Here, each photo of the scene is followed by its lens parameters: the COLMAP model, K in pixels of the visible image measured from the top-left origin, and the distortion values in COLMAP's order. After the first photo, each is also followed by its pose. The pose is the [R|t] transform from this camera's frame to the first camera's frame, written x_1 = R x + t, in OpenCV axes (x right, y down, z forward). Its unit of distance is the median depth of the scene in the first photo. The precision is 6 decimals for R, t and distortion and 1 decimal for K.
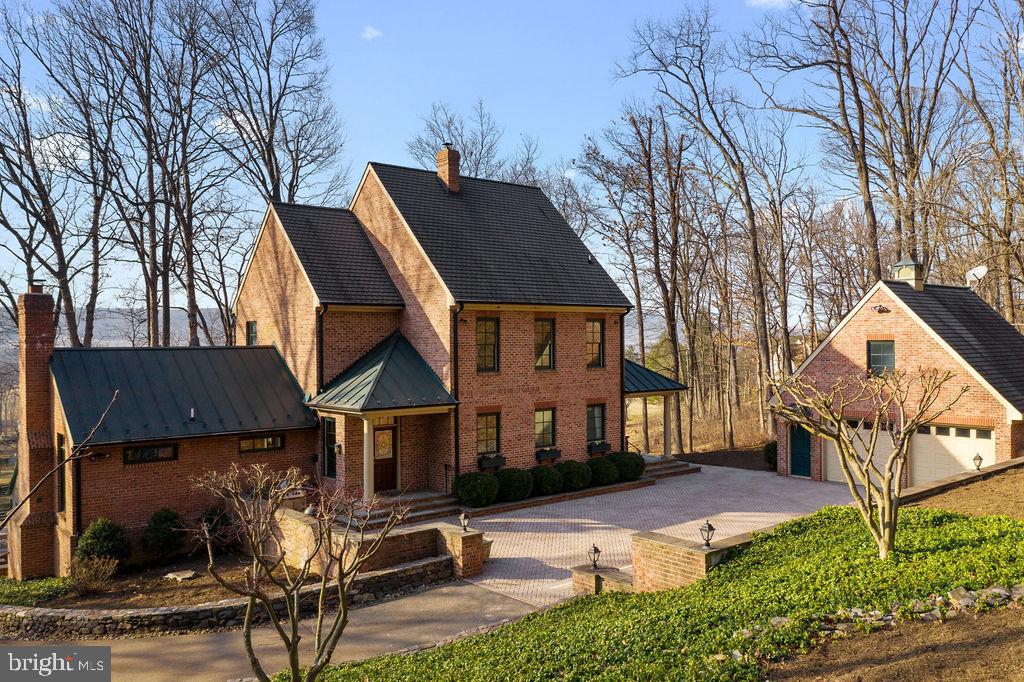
lens RADIAL K [[823.2, 0, 512.0], [0, 823.2, 341.0], [0, 0, 1]] dist [-0.011631, 0.000984]
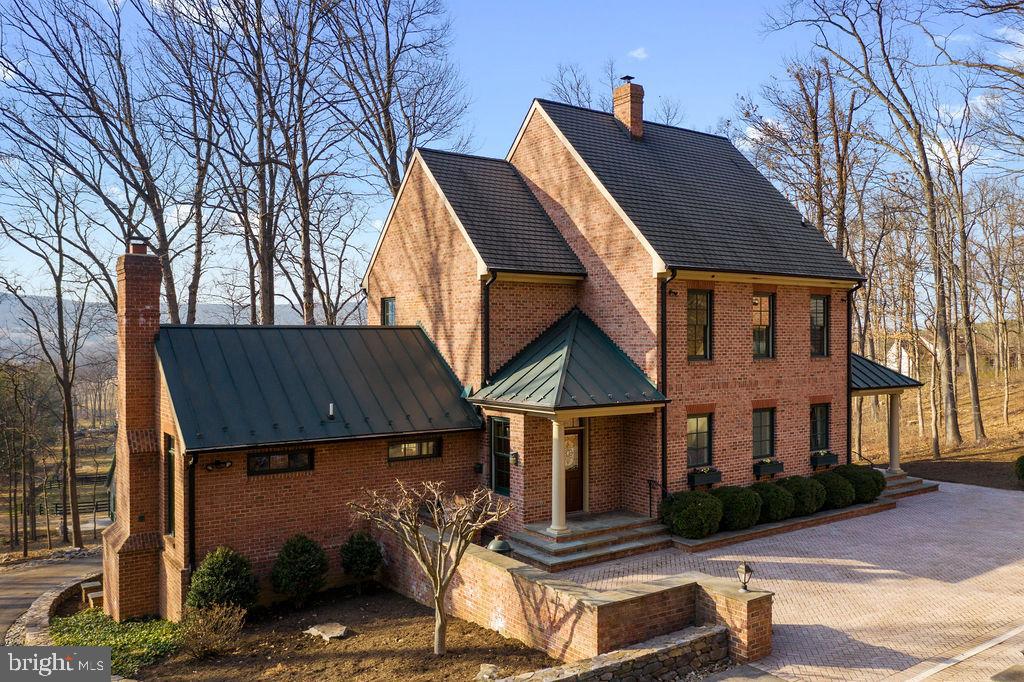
lens RADIAL K [[814.1, 0, 512.0], [0, 814.1, 341.0], [0, 0, 1]] dist [-0.012712, -0.002553]
pose [[0.996021, 0.006386, -0.088893, -0.136307], [-0.005968, 0.999970, 0.004967, 0.016674], [0.088922, -0.004417, 0.996029, 0.226863]]
